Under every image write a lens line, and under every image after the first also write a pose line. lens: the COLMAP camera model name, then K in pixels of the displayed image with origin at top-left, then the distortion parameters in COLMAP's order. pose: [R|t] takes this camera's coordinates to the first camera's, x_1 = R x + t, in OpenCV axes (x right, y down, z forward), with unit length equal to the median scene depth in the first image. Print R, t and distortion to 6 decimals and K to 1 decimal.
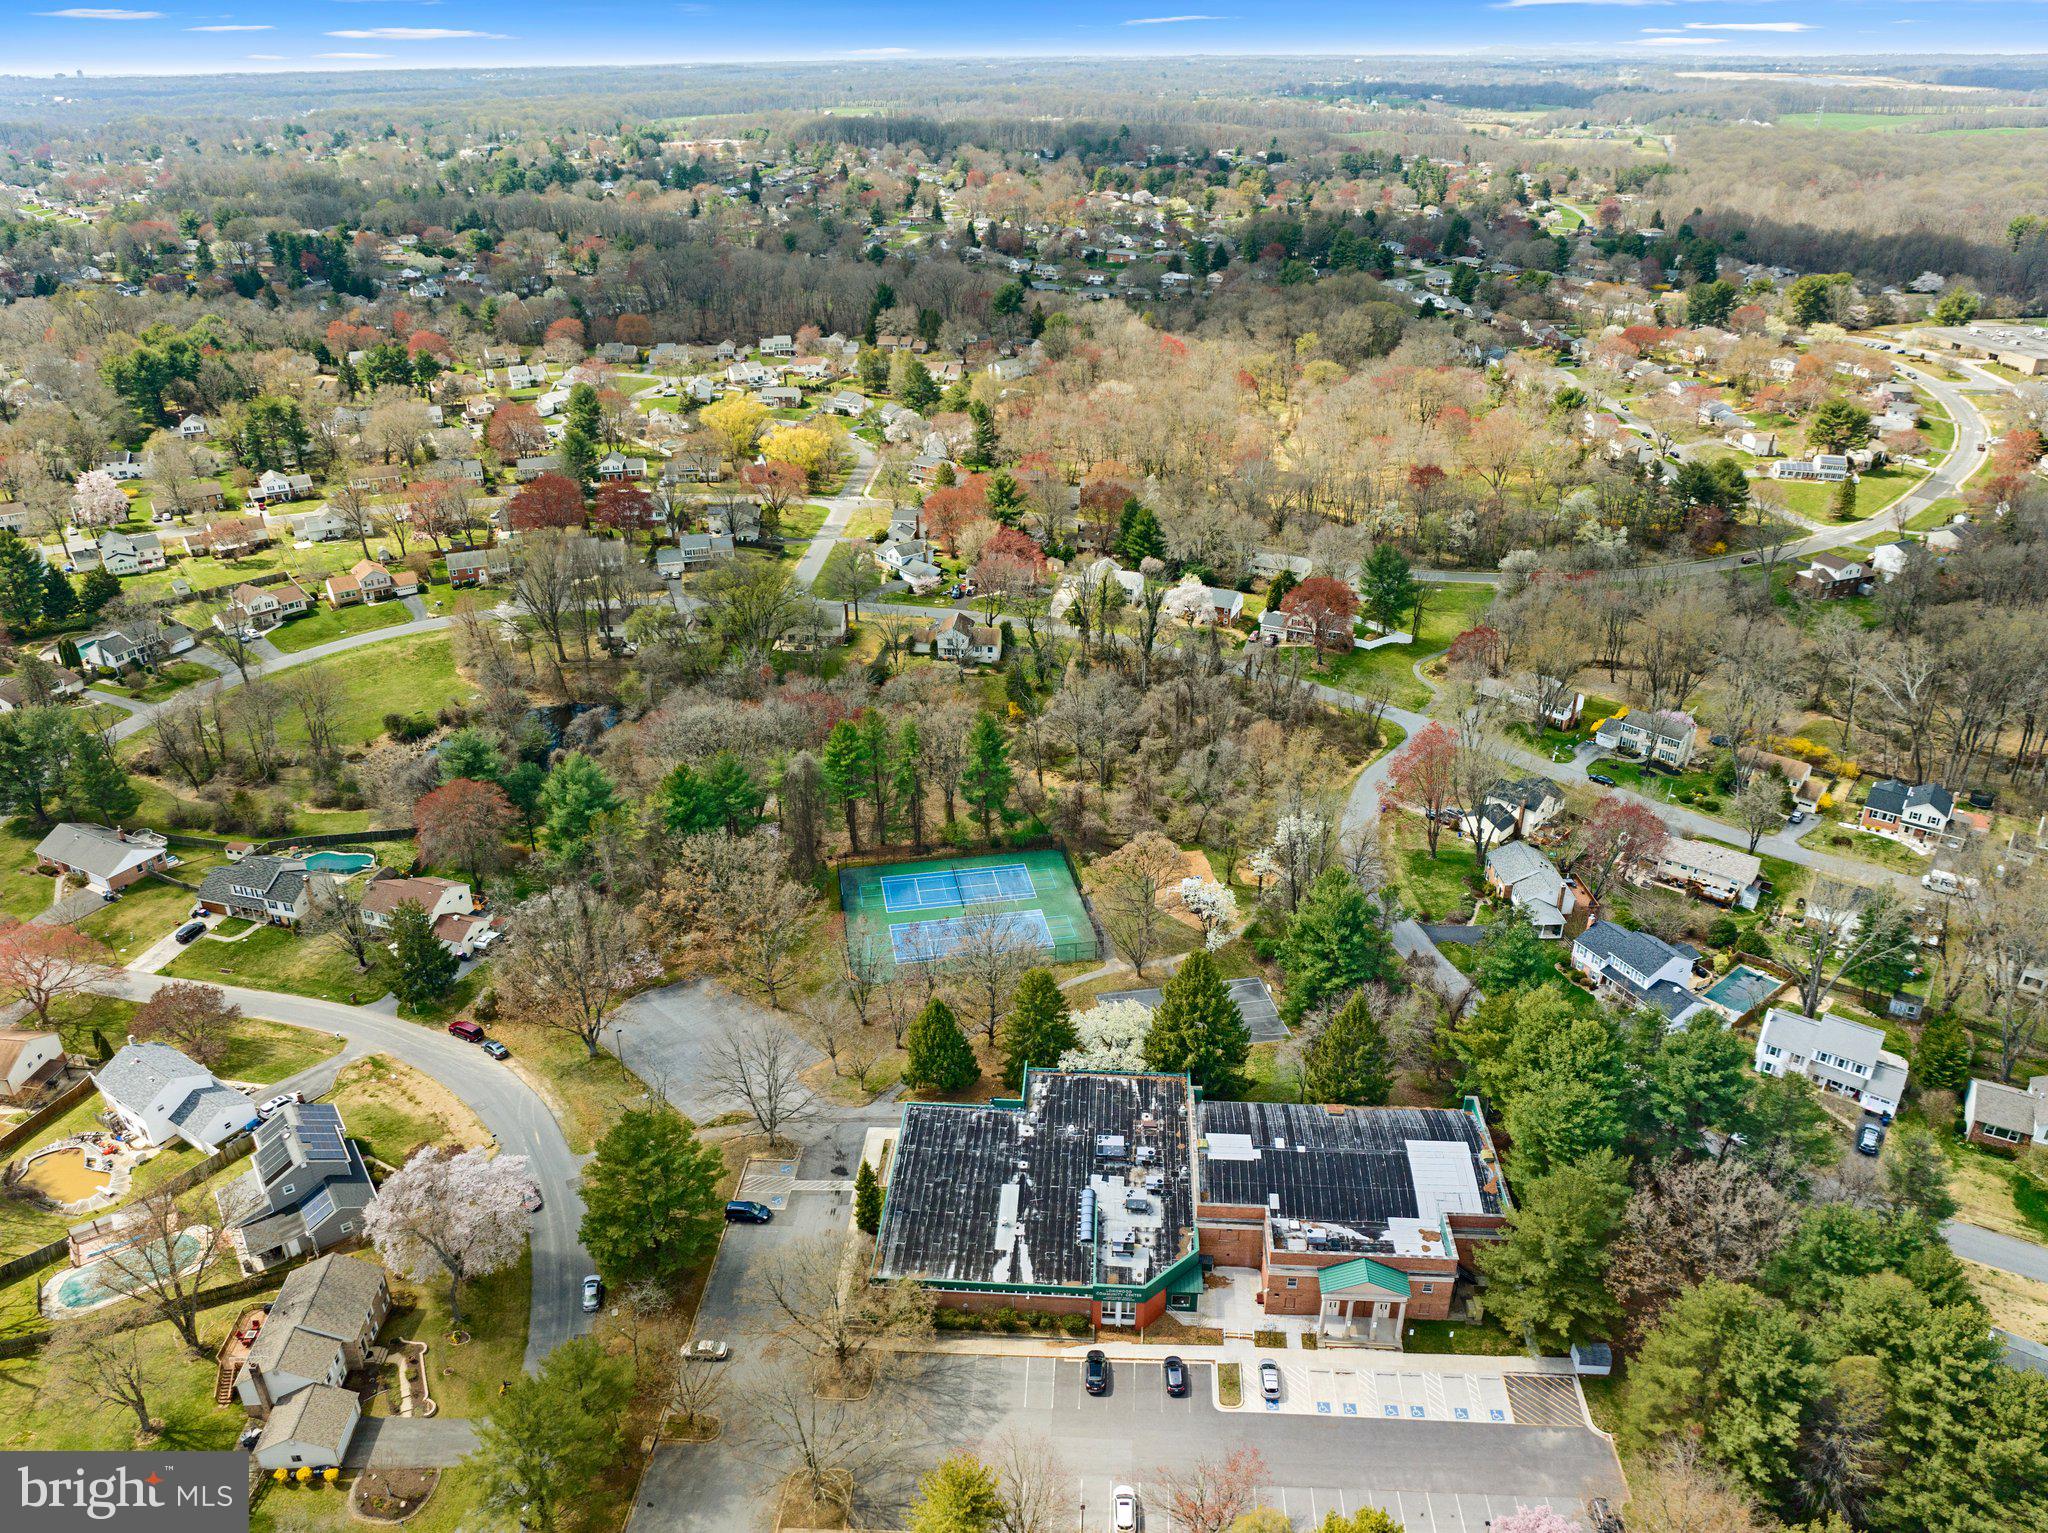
lens RADIAL K [[1445.0, 0, 1021.8], [0, 1445.0, 766.6], [0, 0, 1]] dist [-0.032605, -0.001670]
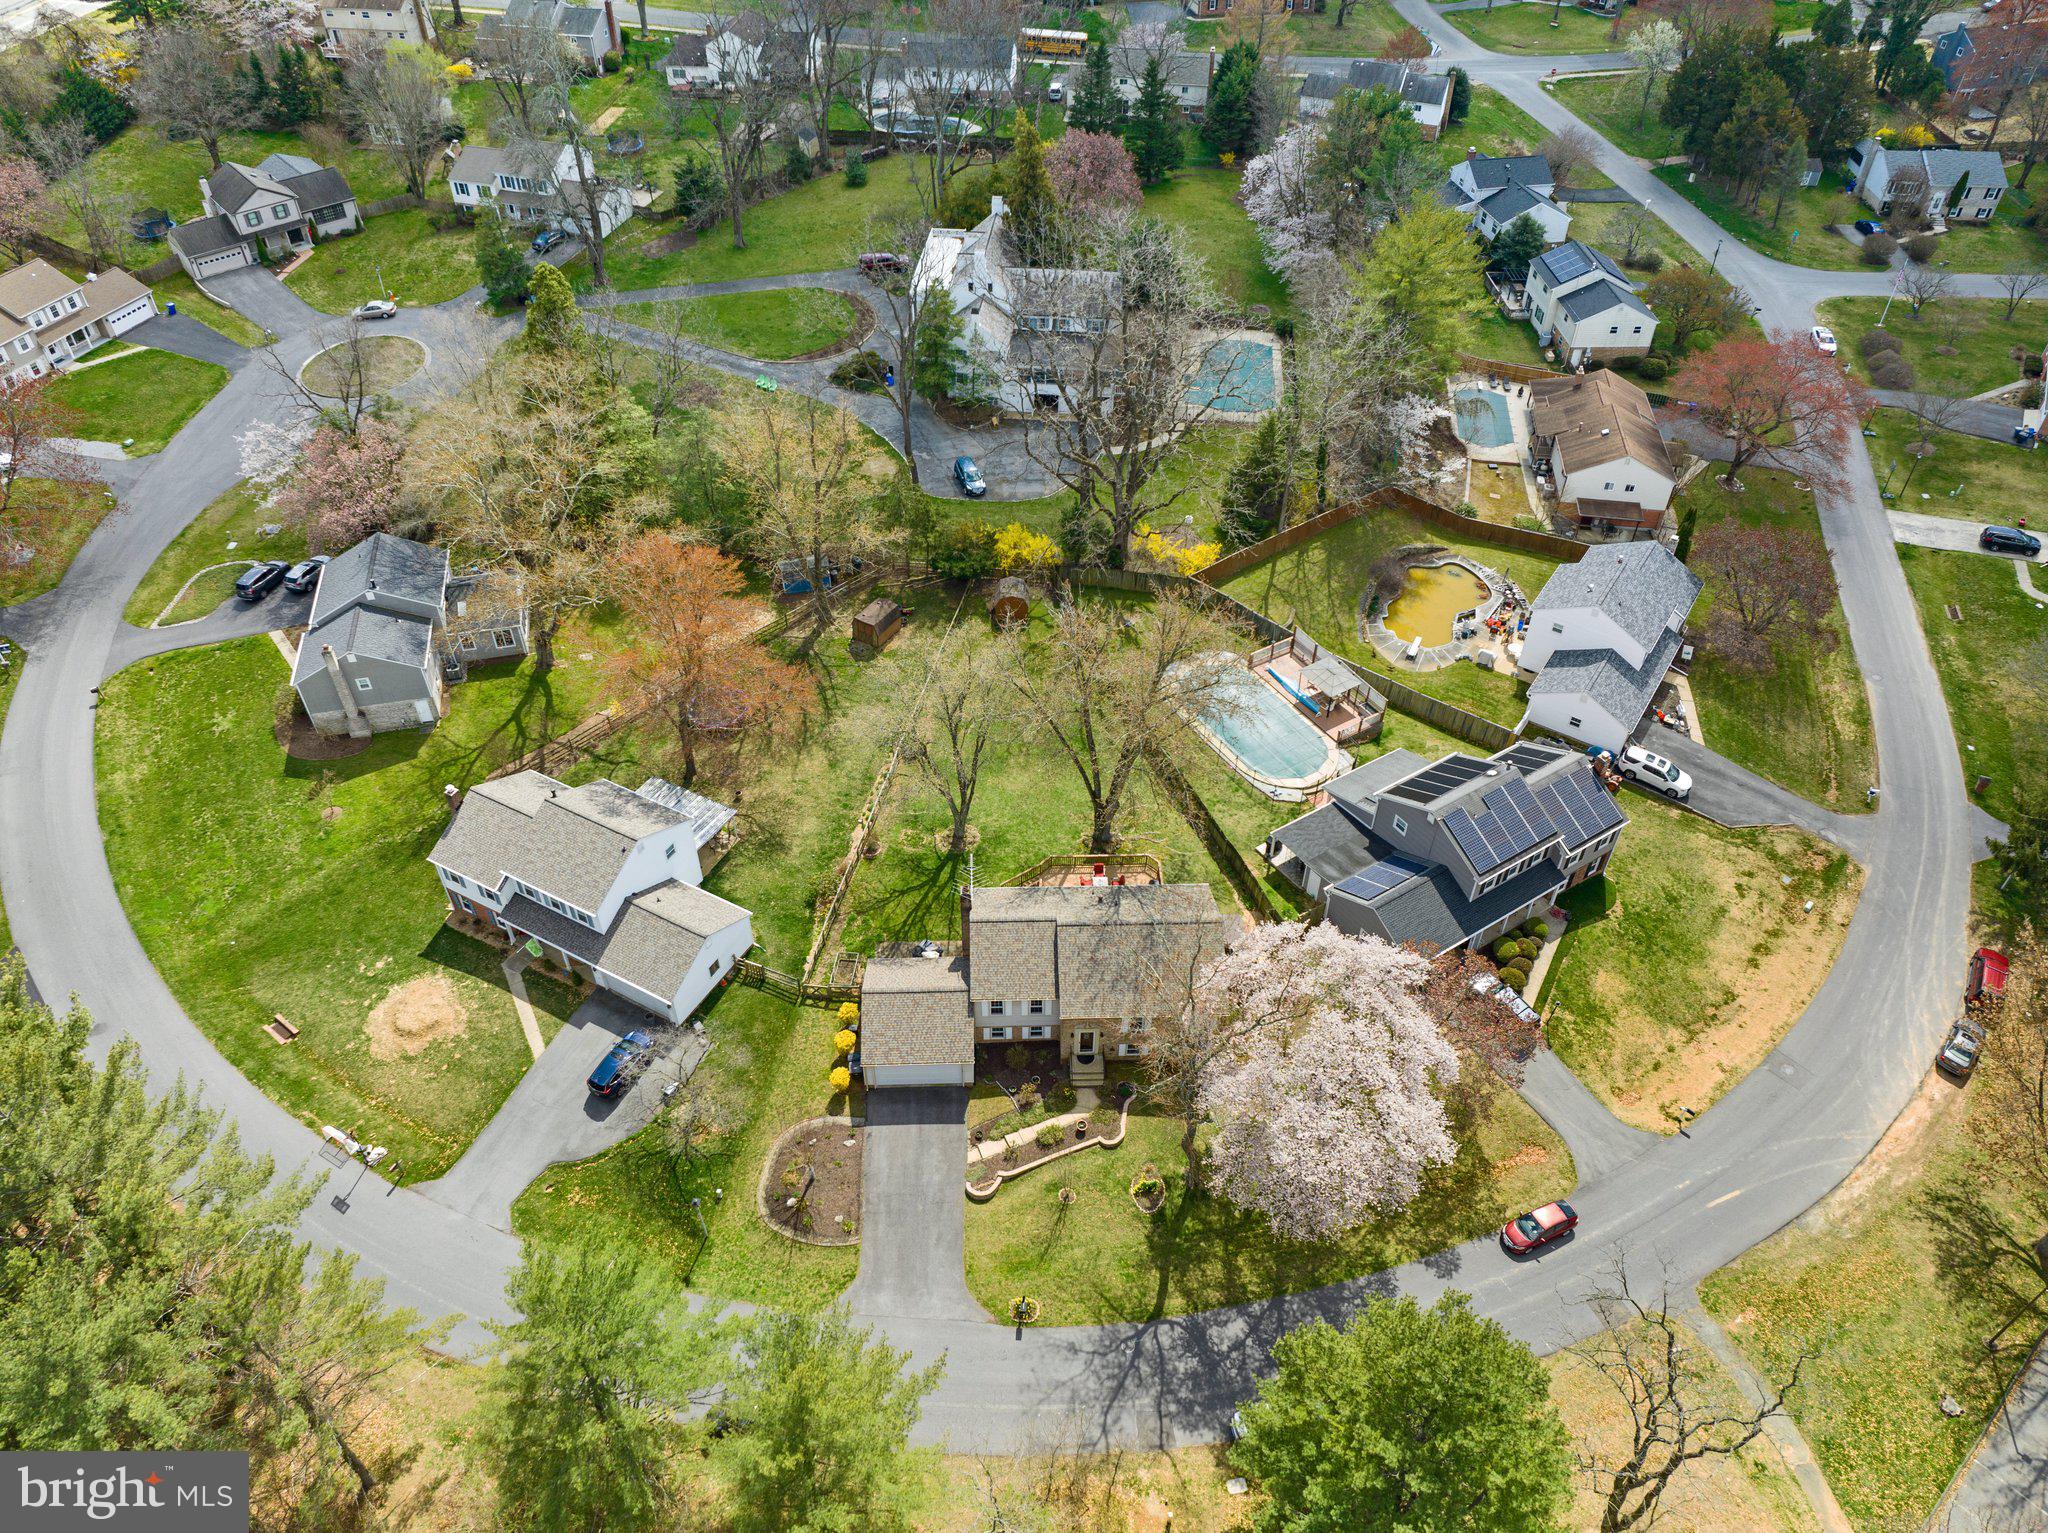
lens RADIAL K [[1445.0, 0, 1022.2], [0, 1445.0, 755.7], [0, 0, 1]] dist [-0.032605, -0.001670]
pose [[-0.043677, 0.673387, -0.737999, -0.112170], [-0.443039, 0.649040, 0.618436, -0.012729], [0.895438, 0.353973, 0.269989, 0.781777]]
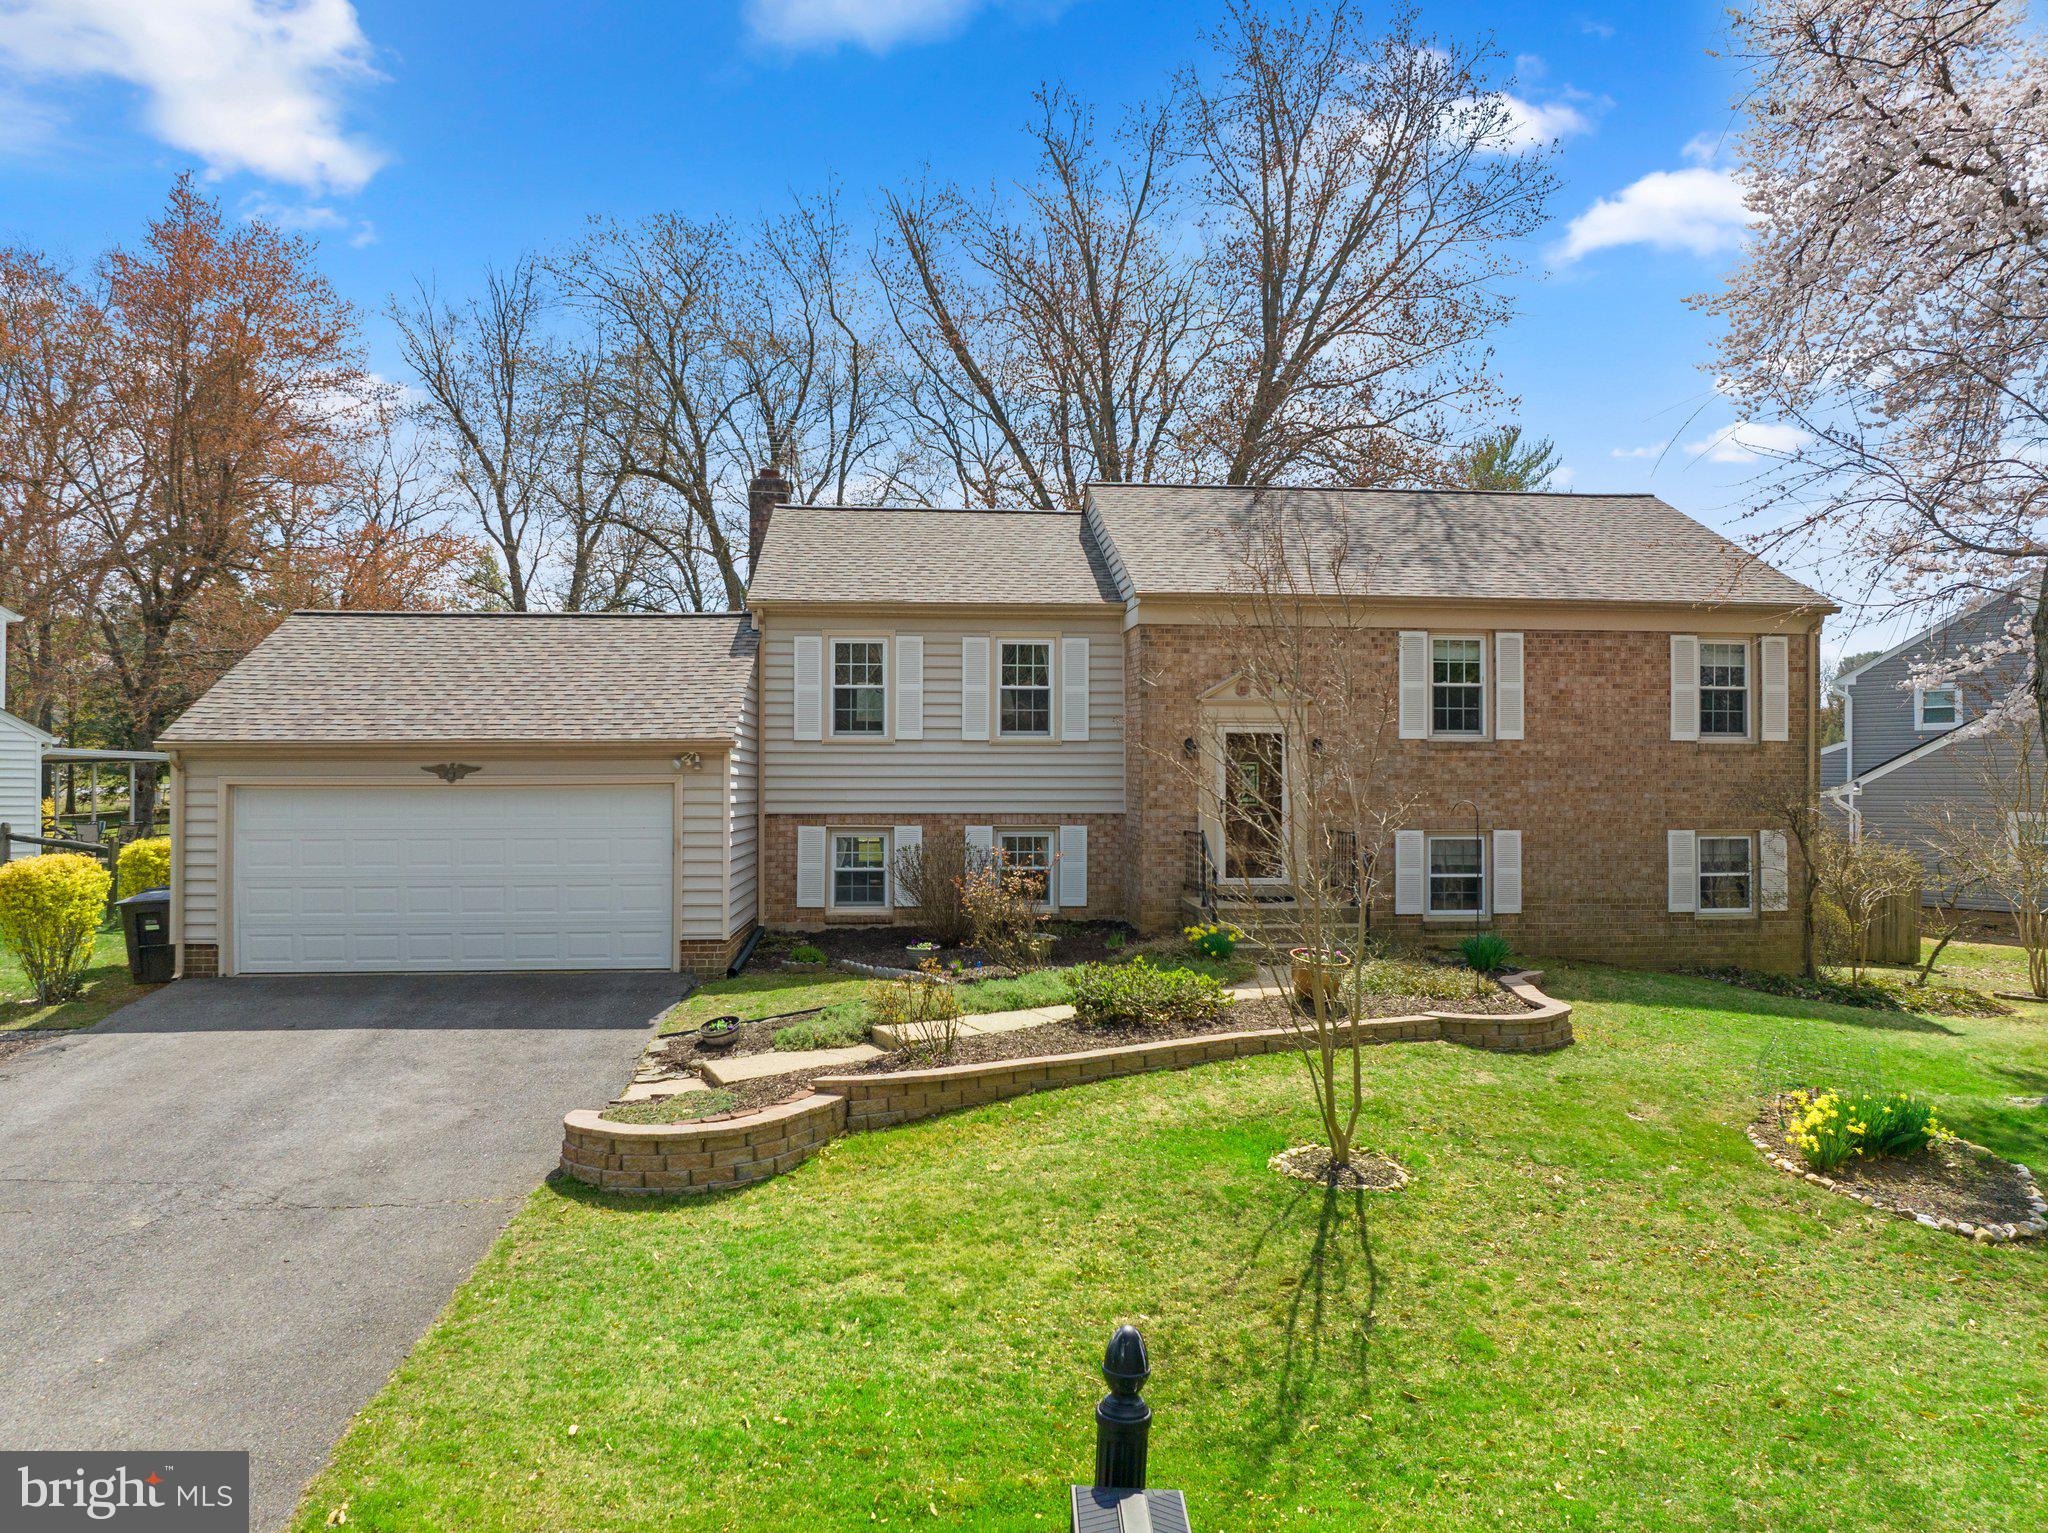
lens RADIAL K [[1445.0, 0, 1019.7], [0, 1445.0, 776.6], [0, 0, 1]] dist [-0.032605, -0.001670]
pose [[0.014018, 0.002327, -0.999899, -0.331719], [-0.444037, 0.895999, -0.004140, 0.413747], [0.895899, 0.444050, 0.013593, 0.979032]]
